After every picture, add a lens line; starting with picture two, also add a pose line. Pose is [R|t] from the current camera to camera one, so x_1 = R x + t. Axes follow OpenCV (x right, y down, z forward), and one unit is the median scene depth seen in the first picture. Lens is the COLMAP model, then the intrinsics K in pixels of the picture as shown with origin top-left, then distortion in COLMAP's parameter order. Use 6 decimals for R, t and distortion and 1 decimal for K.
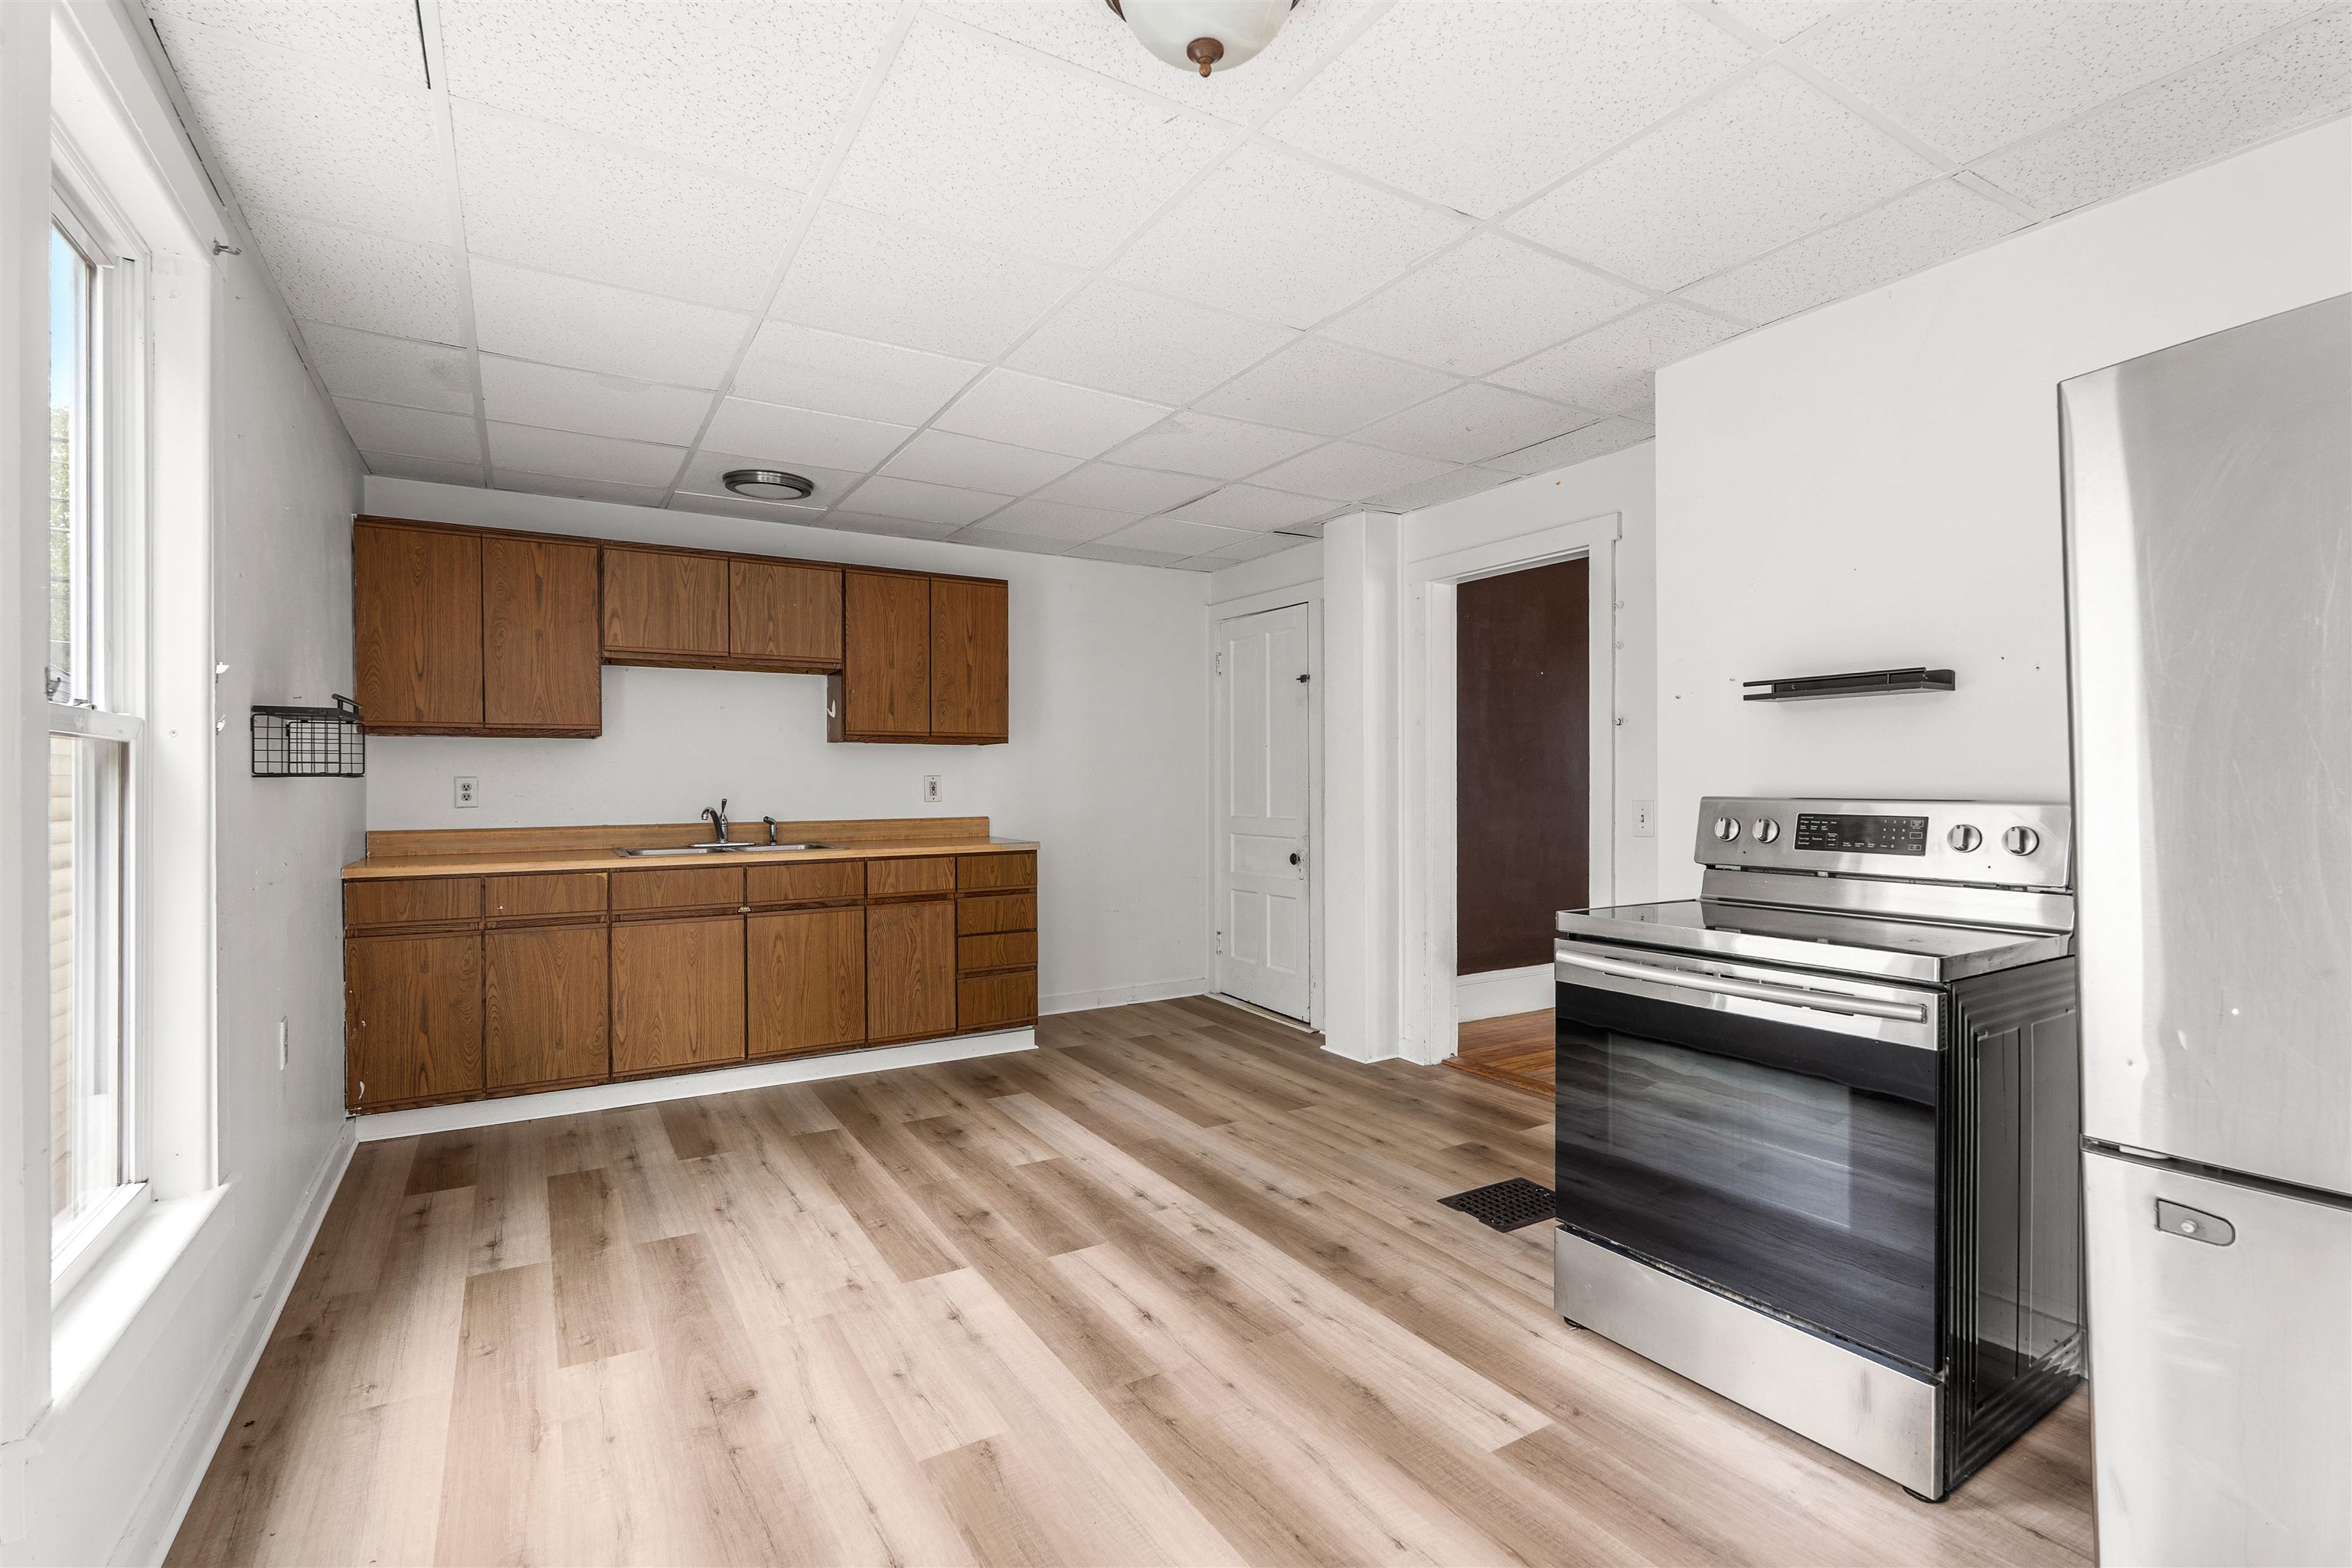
lens RADIAL K [[1058.4, 0, 1160.3], [0, 1058.4, 783.3], [0, 0, 1]] dist [0.001321, 0.000758]
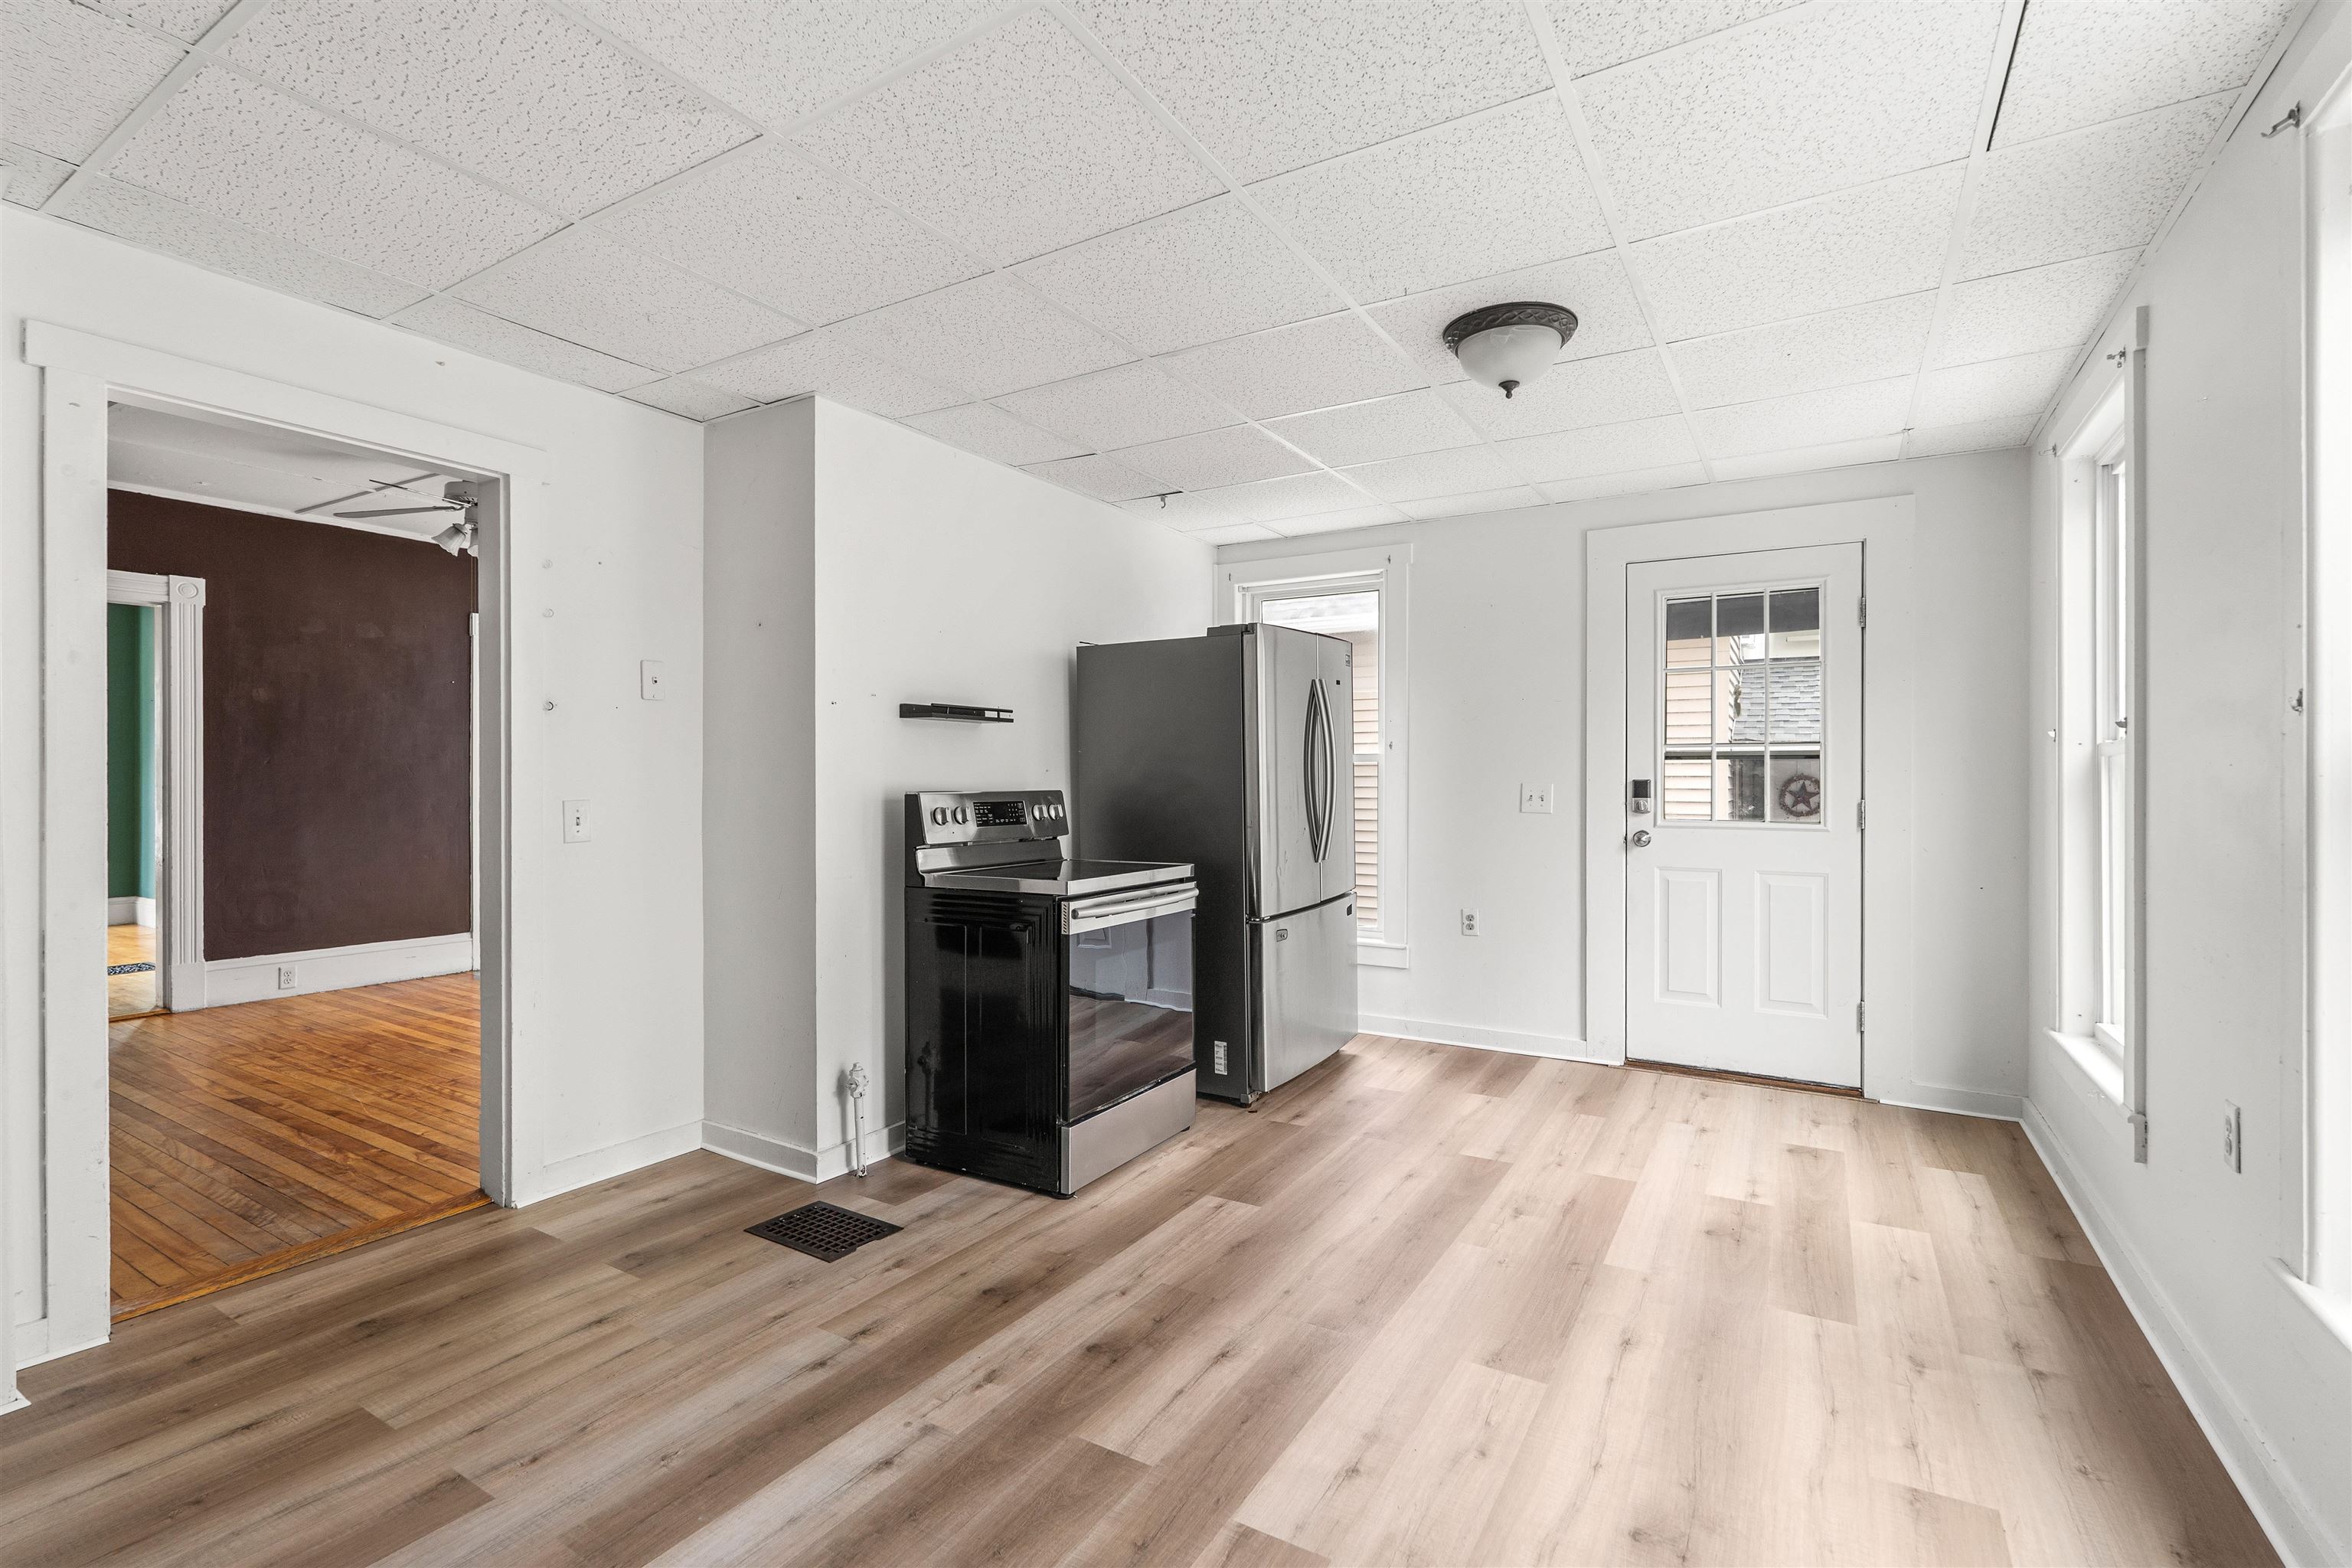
lens RADIAL K [[1058.4, 0, 1191.3], [0, 1058.4, 782.9], [0, 0, 1]] dist [0.001321, 0.000758]
pose [[-0.472784, -0.000688, 0.881178, -0.682593], [-0.001314, 0.999999, 0.000075, 0.001811], [-0.881178, -0.001123, -0.472784, 1.224726]]
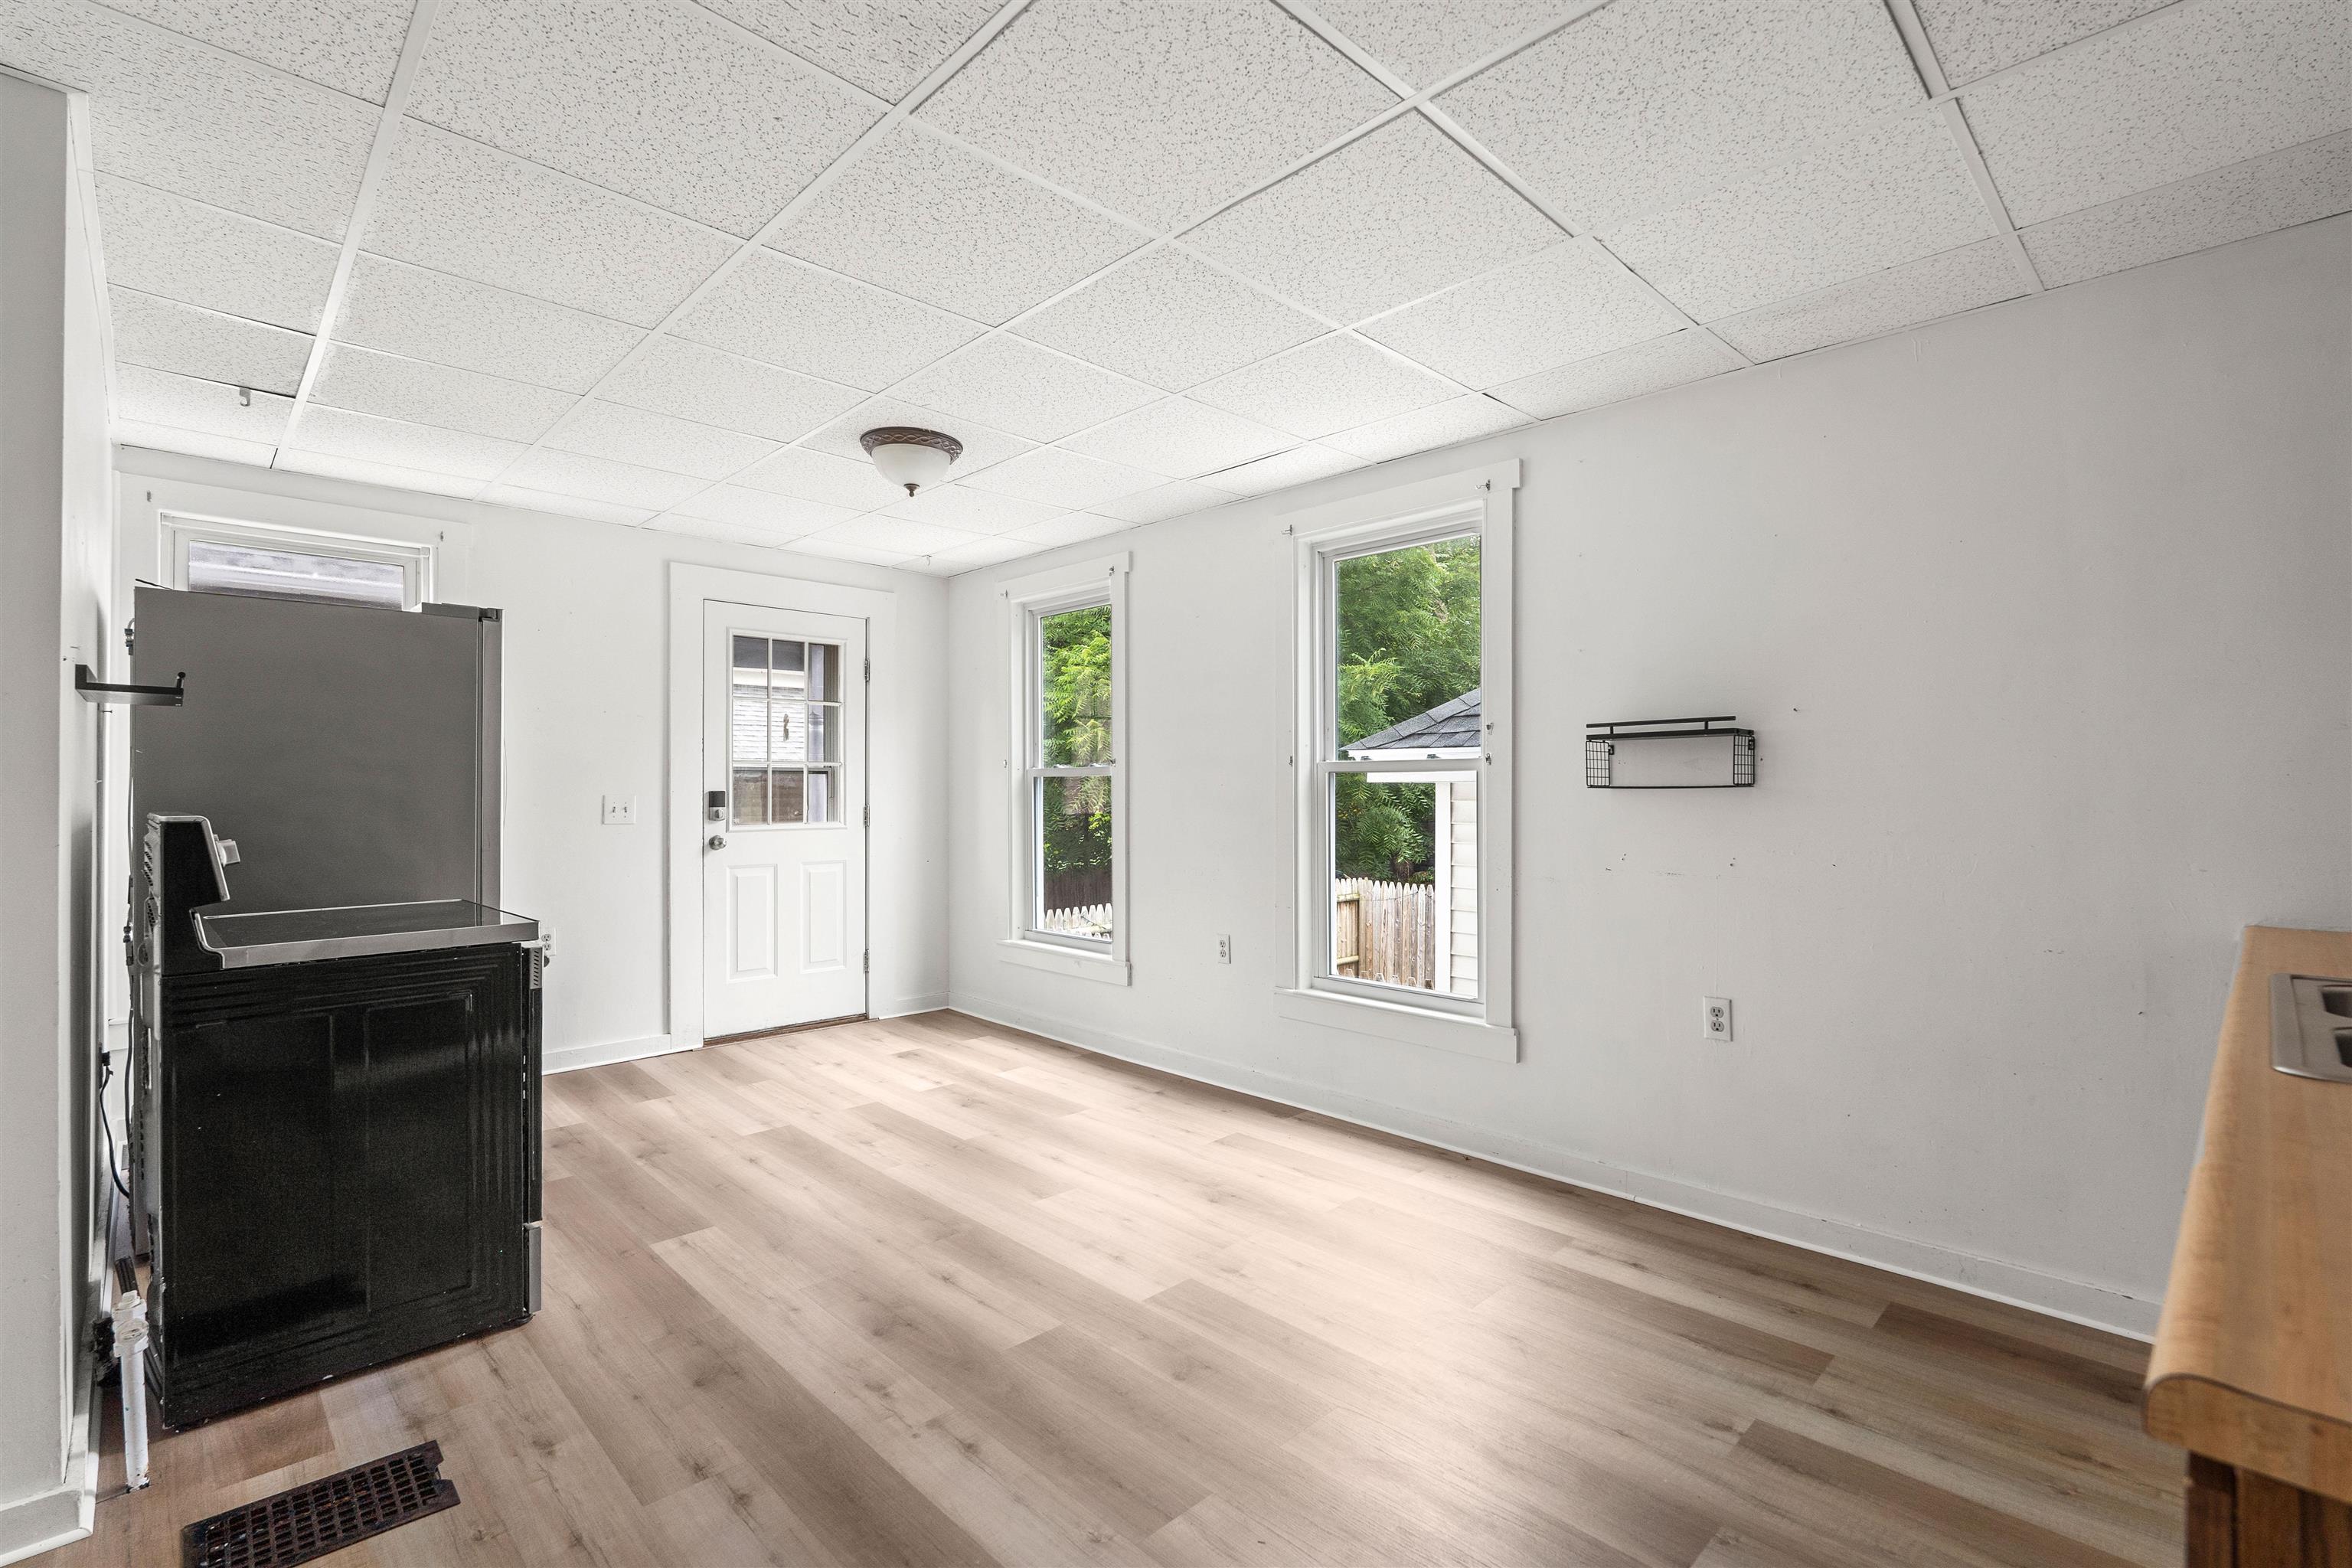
lens RADIAL K [[1058.4, 0, 1168.0], [0, 1058.4, 784.5], [0, 0, 1]] dist [0.001321, 0.000758]
pose [[-0.974568, 0.003590, -0.224063, 0.006574], [0.004336, 0.999987, -0.002836, -0.005873], [0.224050, -0.003735, -0.974571, 1.779830]]
